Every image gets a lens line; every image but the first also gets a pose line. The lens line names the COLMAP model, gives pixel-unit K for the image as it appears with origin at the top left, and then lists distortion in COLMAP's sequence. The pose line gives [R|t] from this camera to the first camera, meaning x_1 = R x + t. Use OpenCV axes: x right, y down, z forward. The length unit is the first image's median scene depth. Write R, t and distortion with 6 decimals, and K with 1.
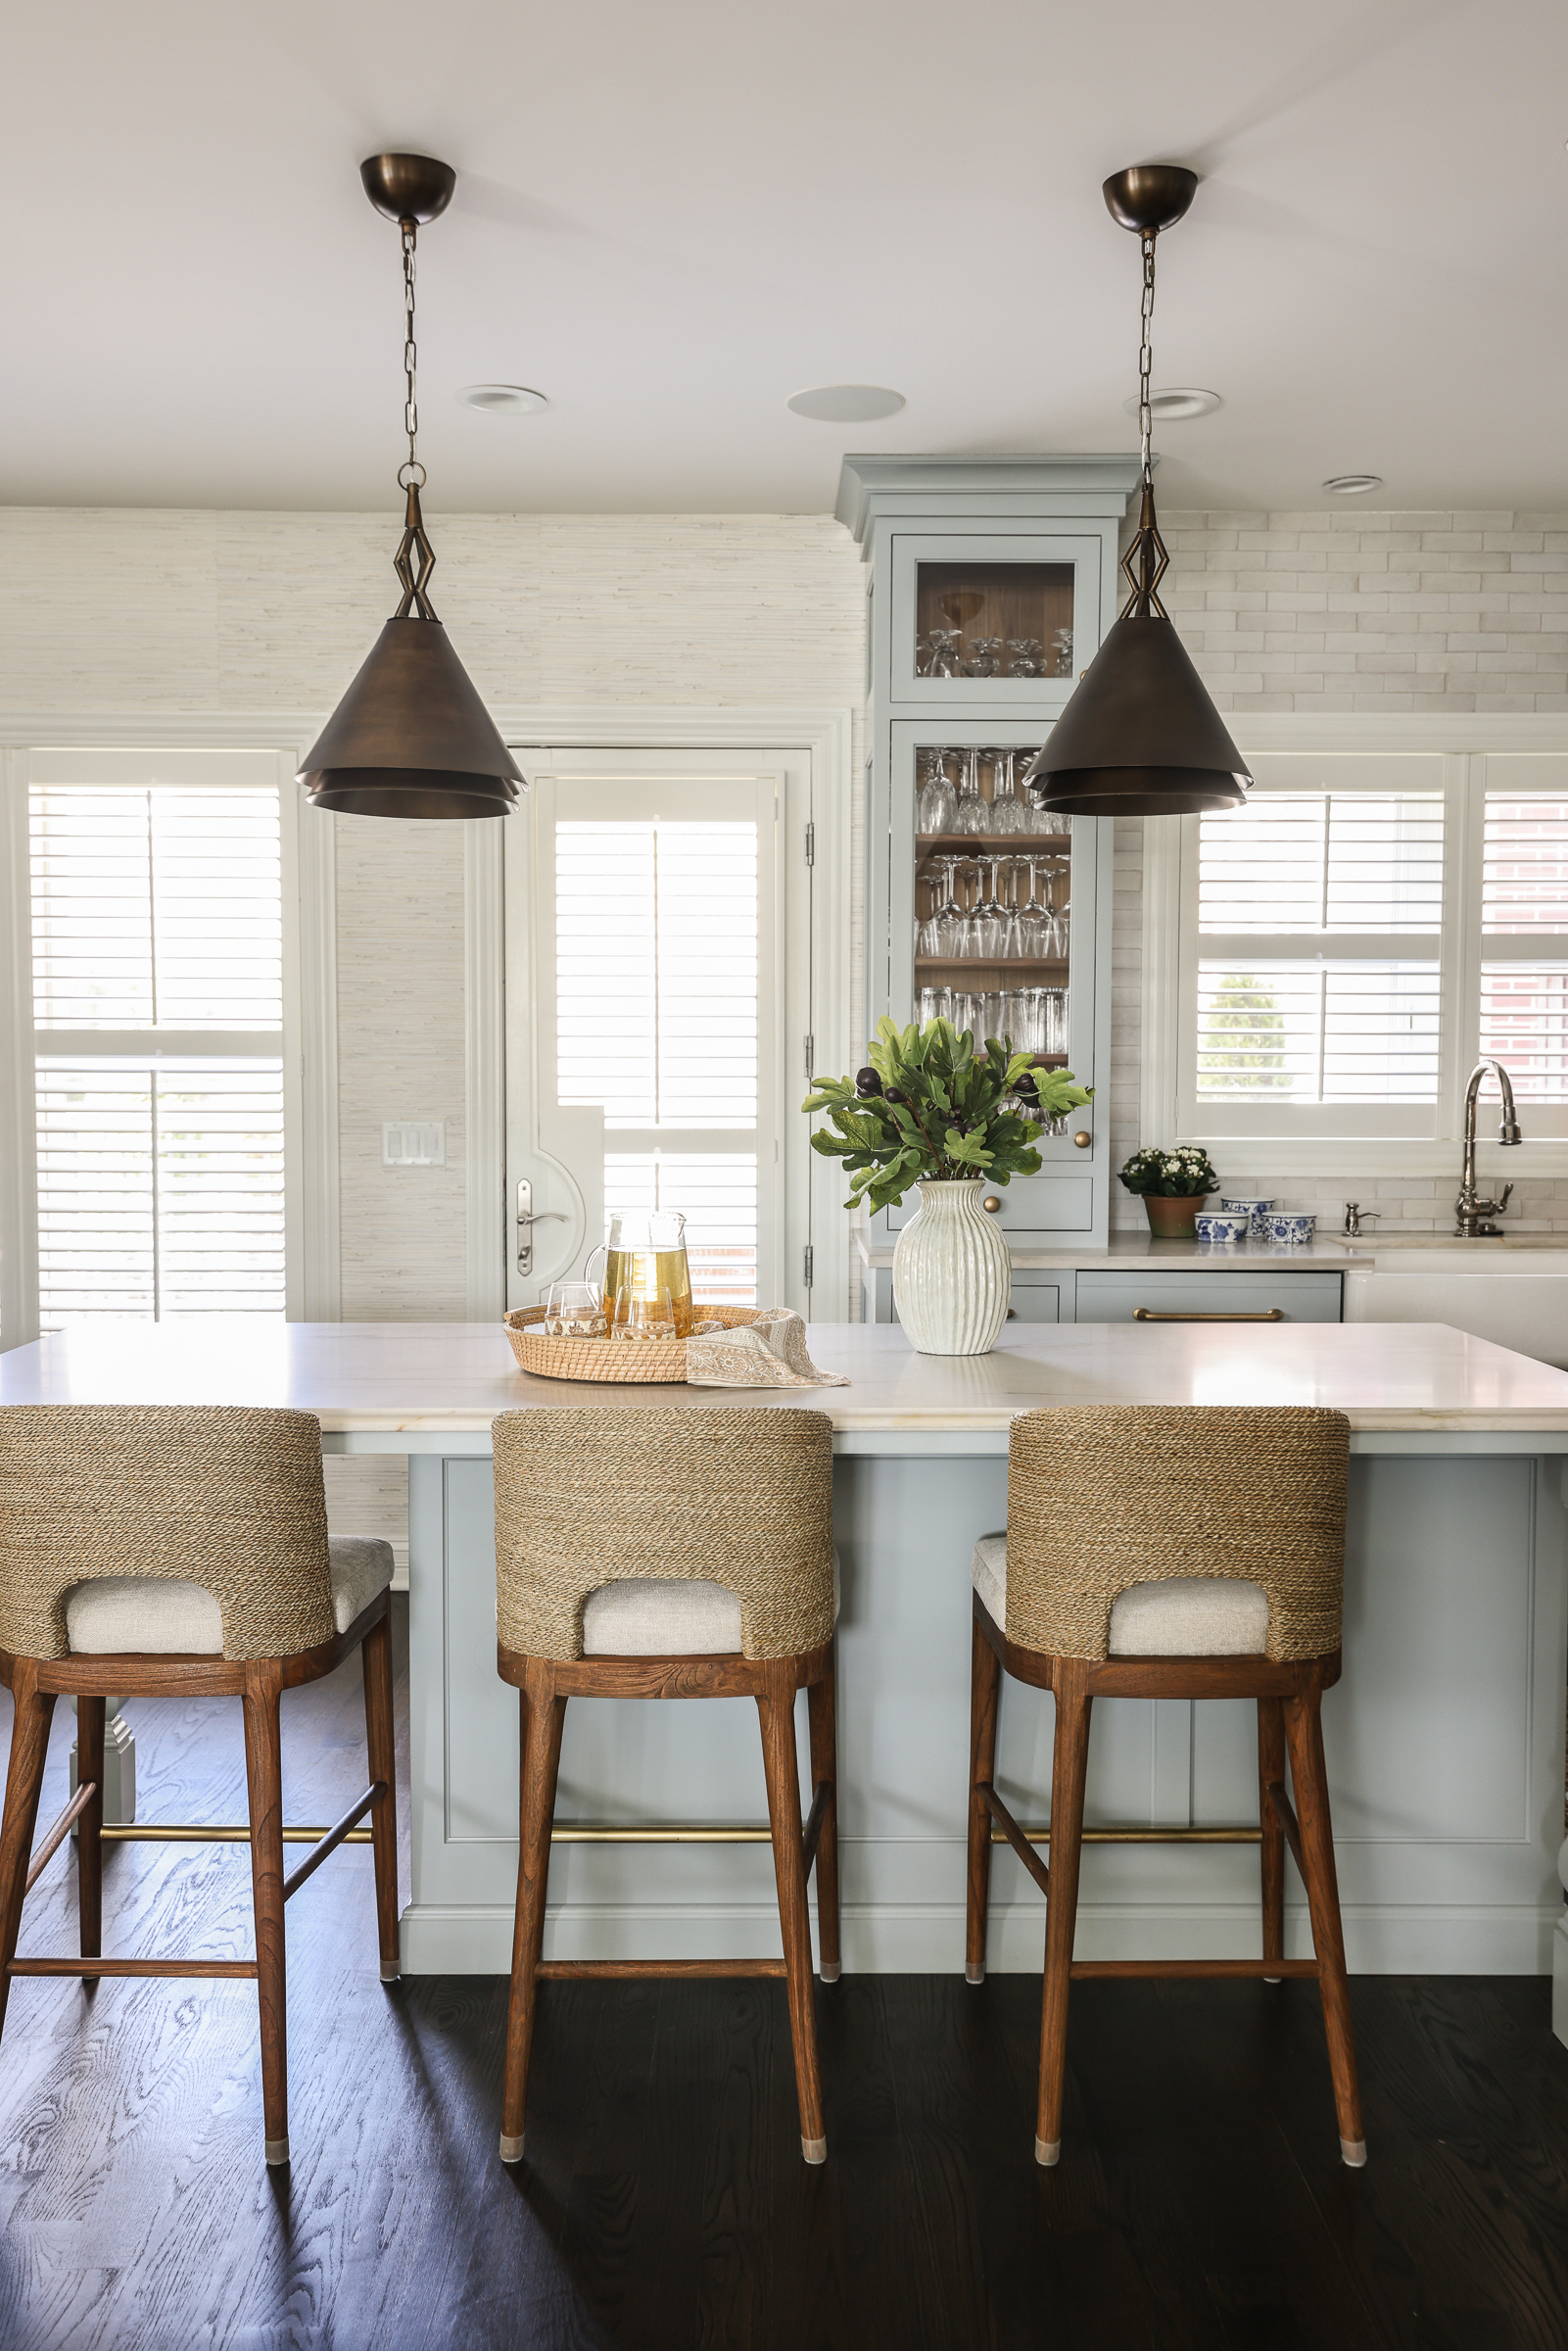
lens RADIAL K [[2071.4, 0, 801.7], [0, 2071.4, 1159.9], [0, 0, 1]] dist [0.048394, 0.000287]
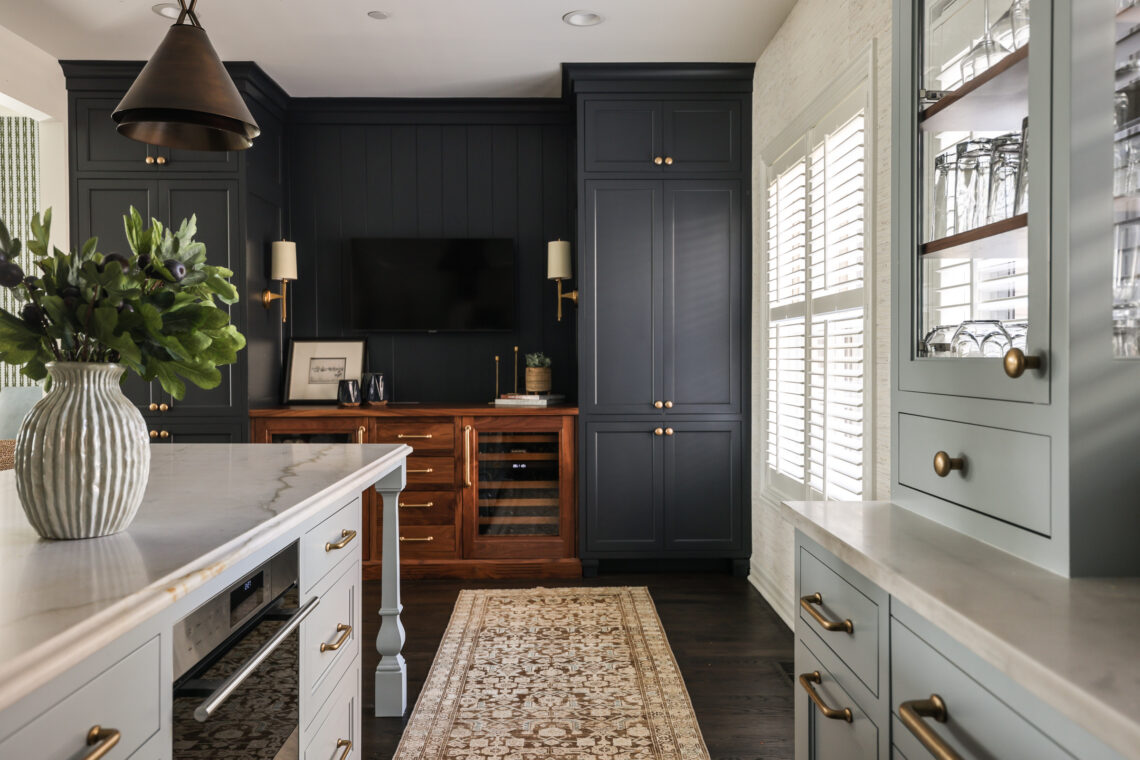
lens RADIAL K [[899.7, 0, 564.1], [0, 899.7, 375.7], [0, 0, 1]] dist [0.006234, 0.017935]
pose [[0.006288, 0.015254, -0.999864, 0.340273], [-0.052587, 0.998505, 0.014903, -0.003086], [0.998597, 0.052486, 0.007081, 0.814327]]
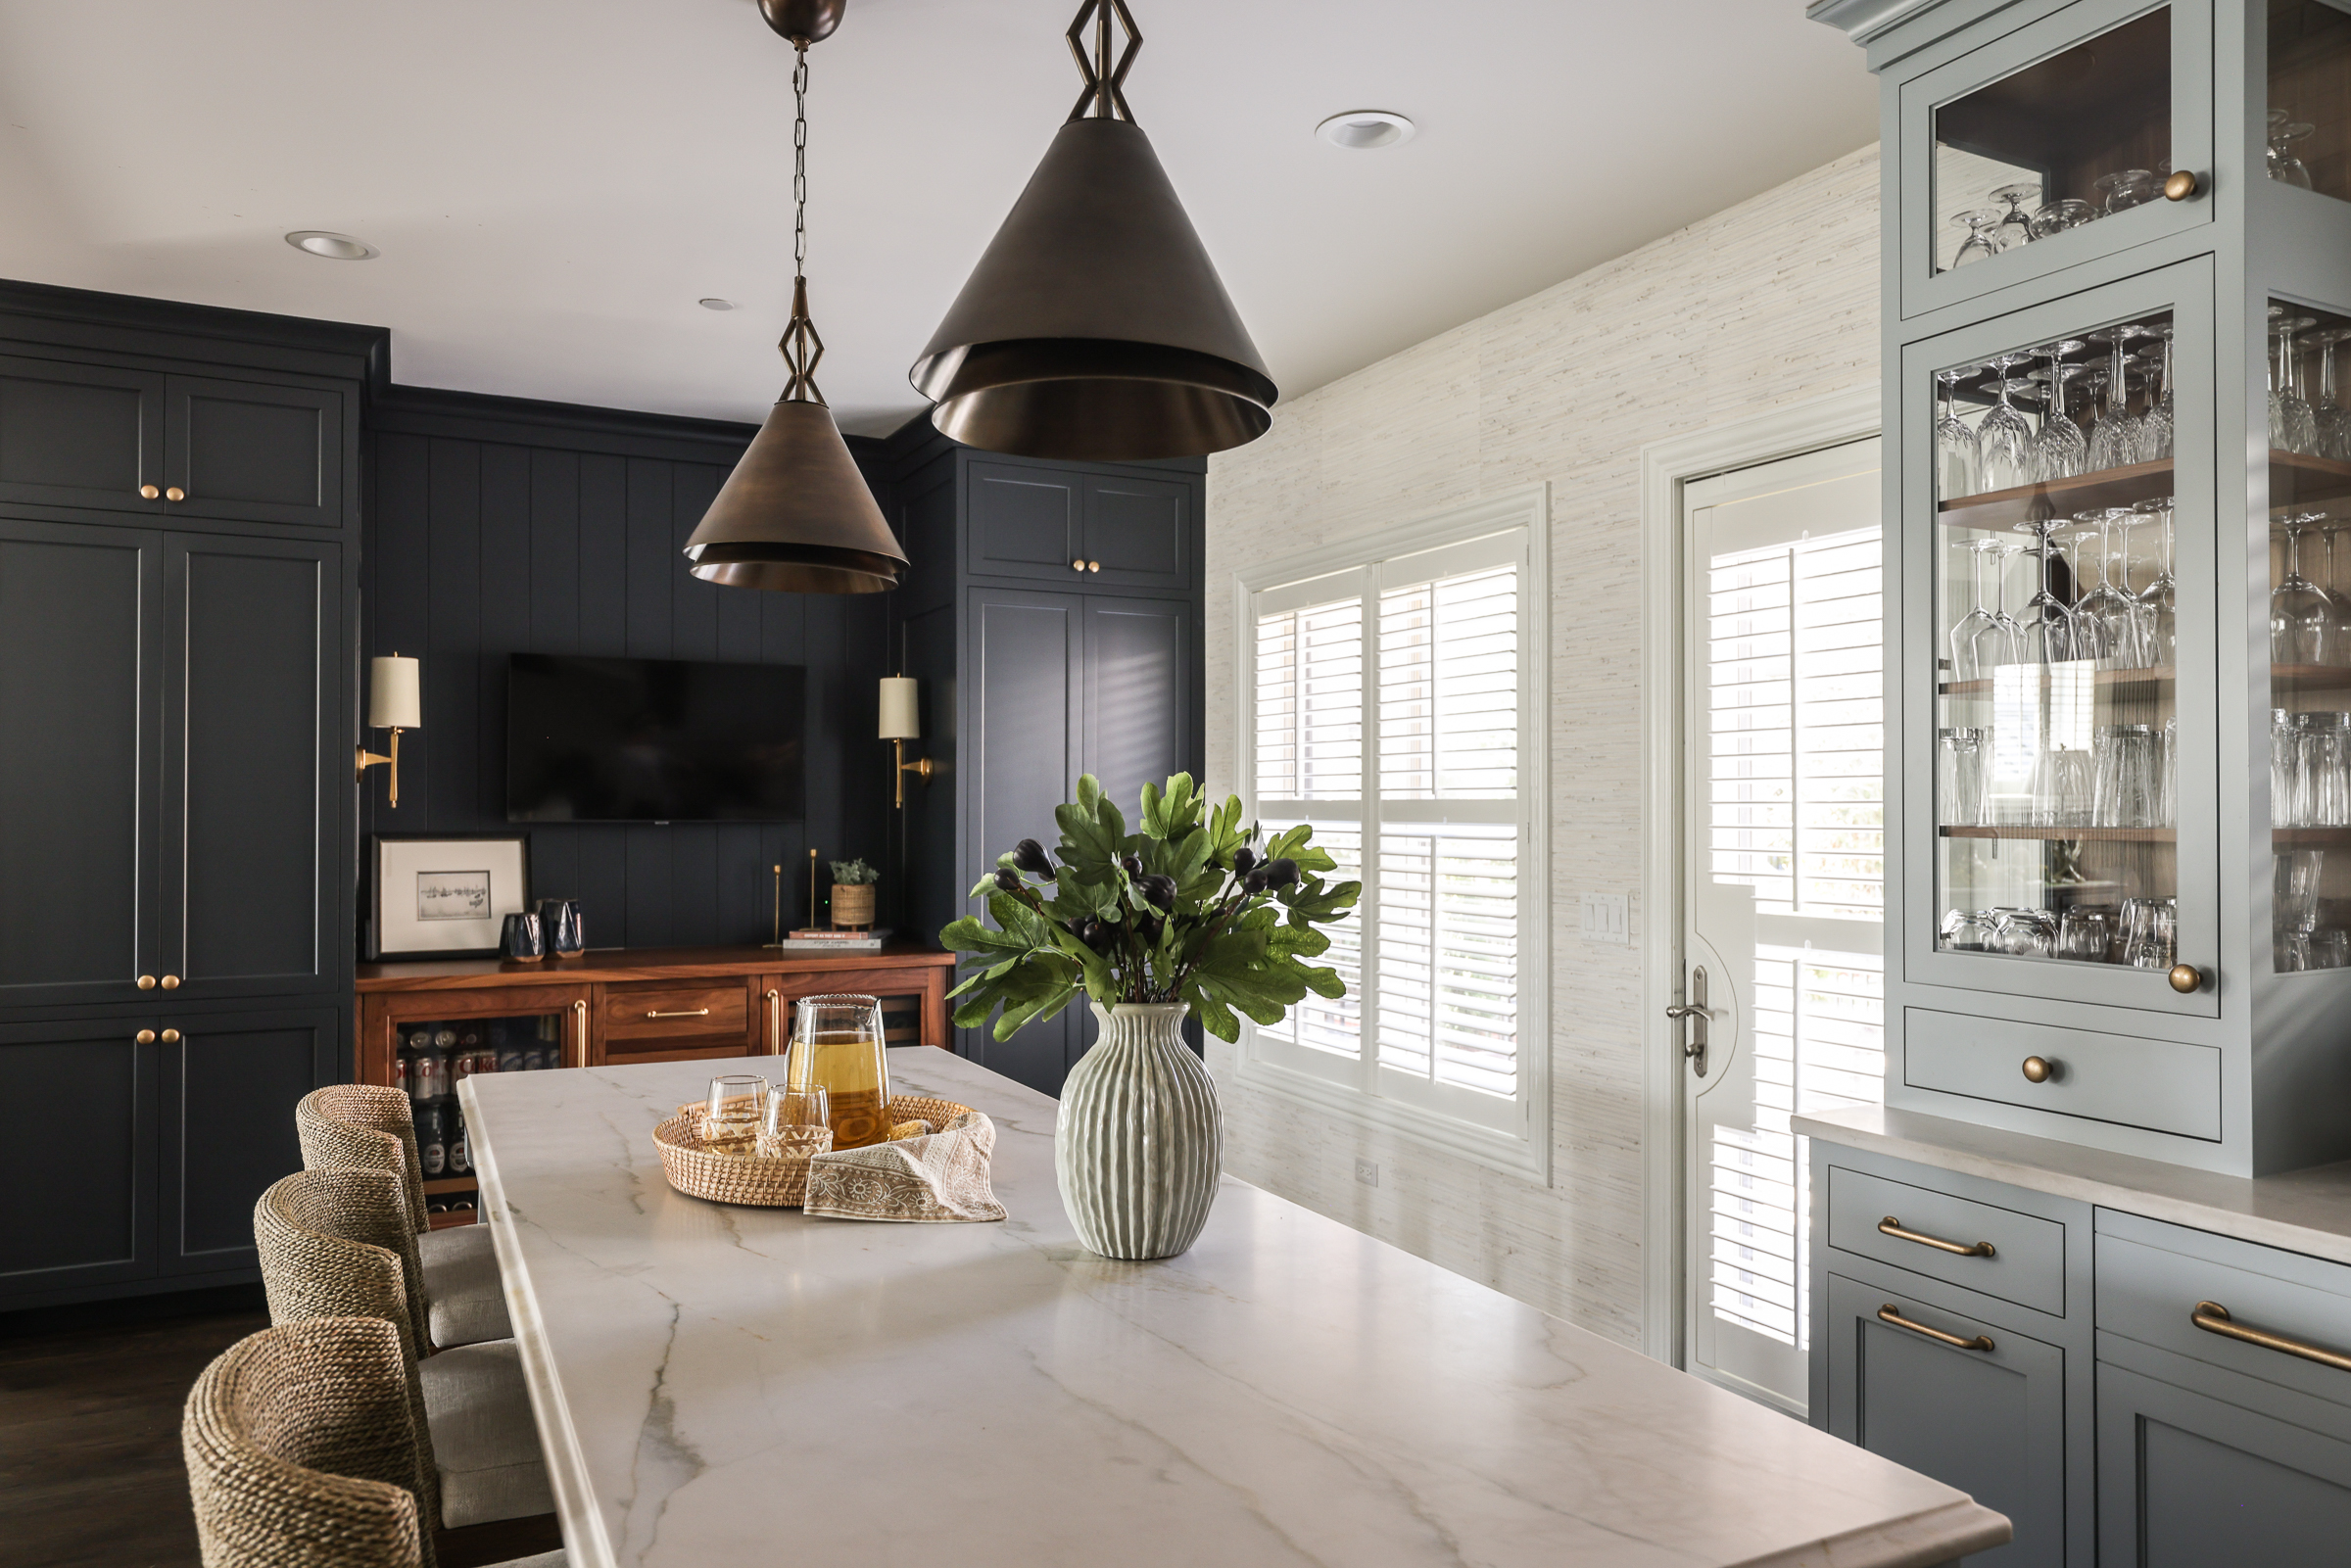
lens RADIAL K [[1560.5, 0, 1177.1], [0, 1560.5, 784.5], [0, 0, 1]] dist [-0.006685, 0.001513]
pose [[0.447408, -0.016241, -0.894182, 0.364768], [-0.050226, 0.997801, -0.043254, -0.028058], [0.892918, 0.064263, 0.445608, 0.515817]]
